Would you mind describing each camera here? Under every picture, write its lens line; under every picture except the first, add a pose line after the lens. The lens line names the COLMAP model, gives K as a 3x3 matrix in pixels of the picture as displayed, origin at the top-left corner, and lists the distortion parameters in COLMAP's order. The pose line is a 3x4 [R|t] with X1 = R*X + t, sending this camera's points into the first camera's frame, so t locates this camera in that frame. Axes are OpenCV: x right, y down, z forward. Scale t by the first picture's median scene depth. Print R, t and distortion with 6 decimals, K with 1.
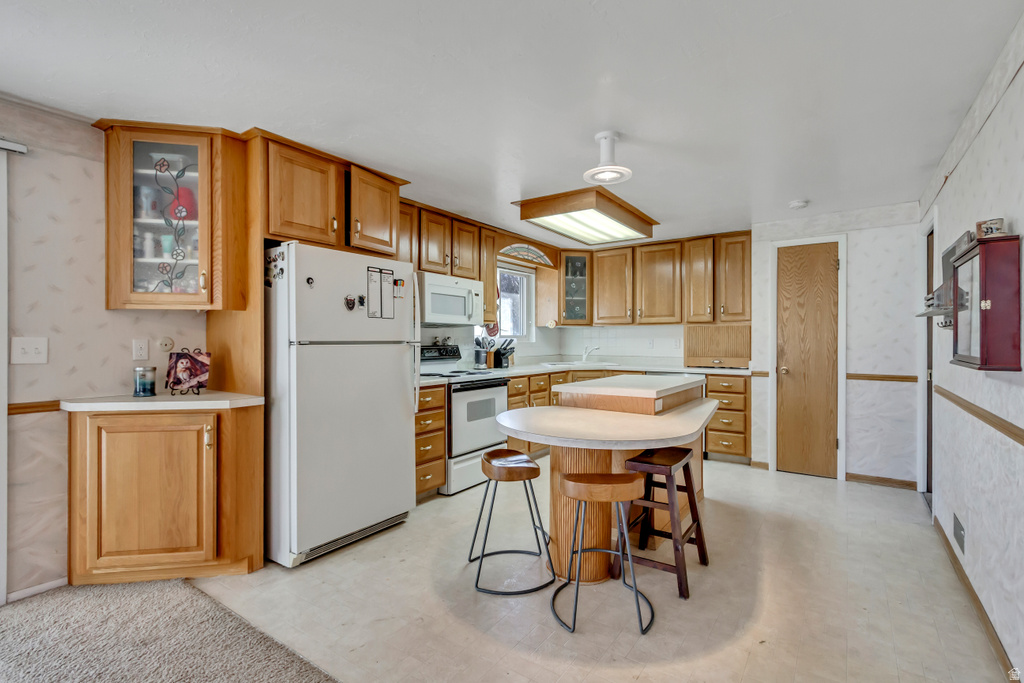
lens RADIAL K [[464.7, 0, 507.1], [0, 464.7, 340.8], [0, 0, 1]] dist [0.008219, -0.003046]
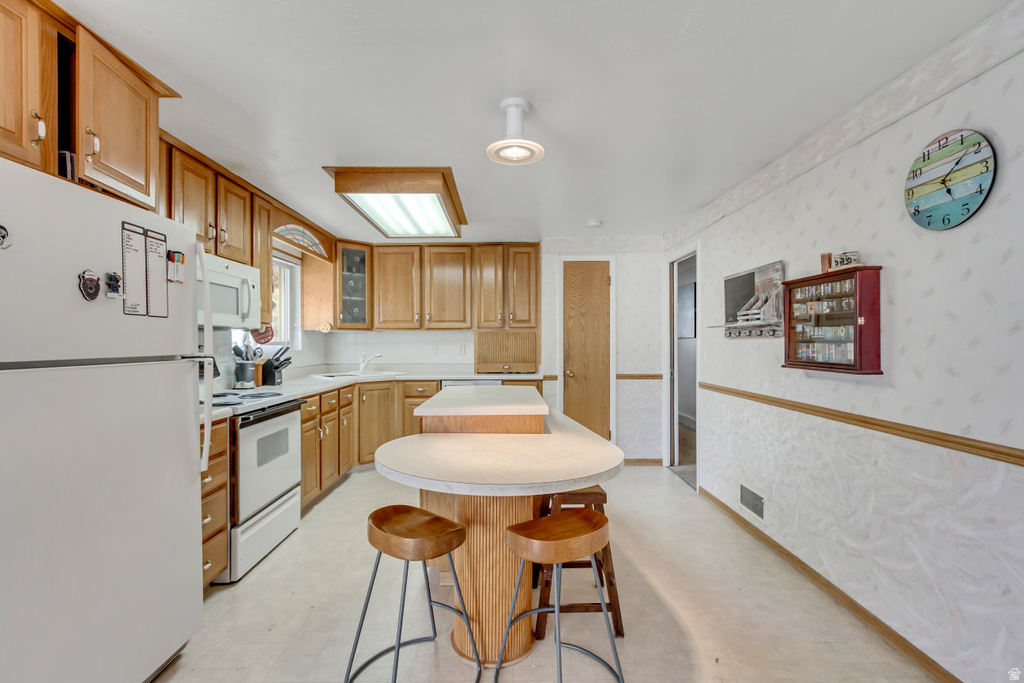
lens RADIAL K [[464.7, 0, 504.3], [0, 464.7, 342.4], [0, 0, 1]] dist [0.008219, -0.003046]
pose [[0.821980, -0.003596, 0.569505, -0.185956], [0.005955, 0.999980, -0.002281, -0.010021], [-0.569486, 0.005267, 0.821984, 0.223868]]
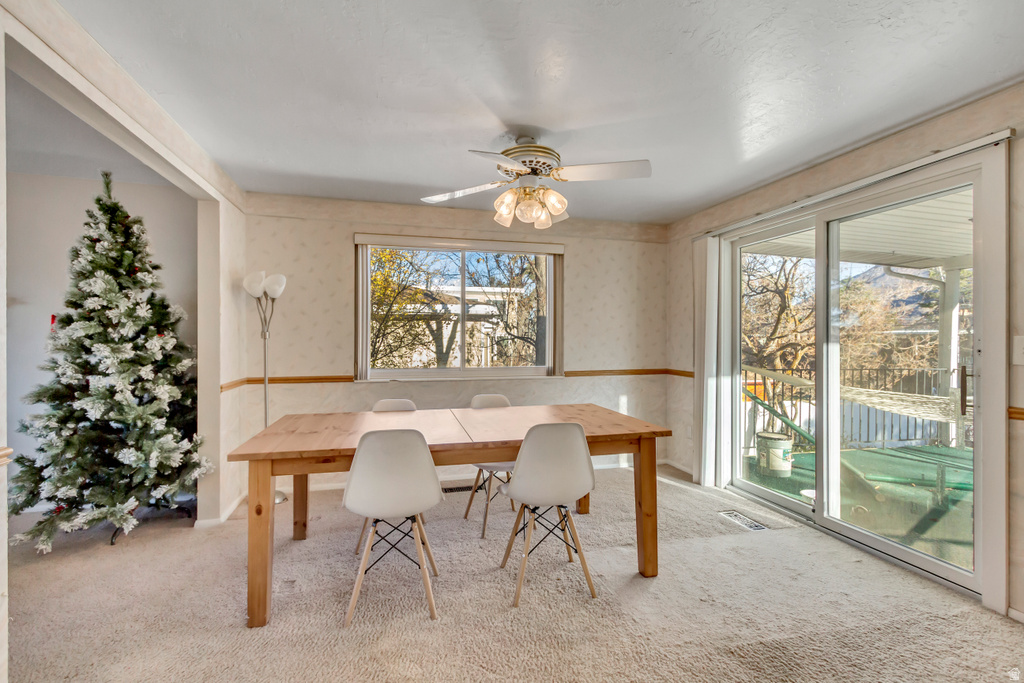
lens RADIAL K [[464.7, 0, 503.2], [0, 464.7, 344.5], [0, 0, 1]] dist [0.008219, -0.003046]
pose [[-0.653421, 0.009479, -0.756936, 0.187331], [-0.003384, 0.999875, 0.015442, -0.000719], [0.756988, 0.012651, -0.653307, 0.502687]]
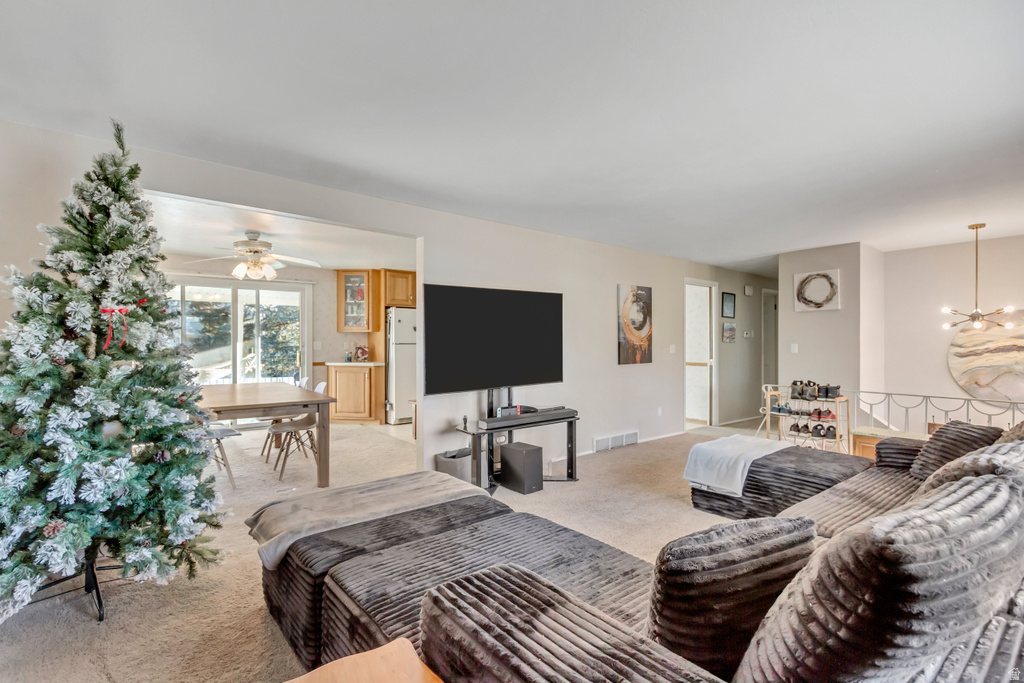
lens RADIAL K [[464.7, 0, 514.3], [0, 464.7, 345.7], [0, 0, 1]] dist [0.008219, -0.003046]
pose [[0.958889, 0.001677, -0.283777, 0.699866], [-0.001114, 0.999997, 0.002145, 0.007119], [0.283780, -0.001740, 0.958888, -1.002994]]
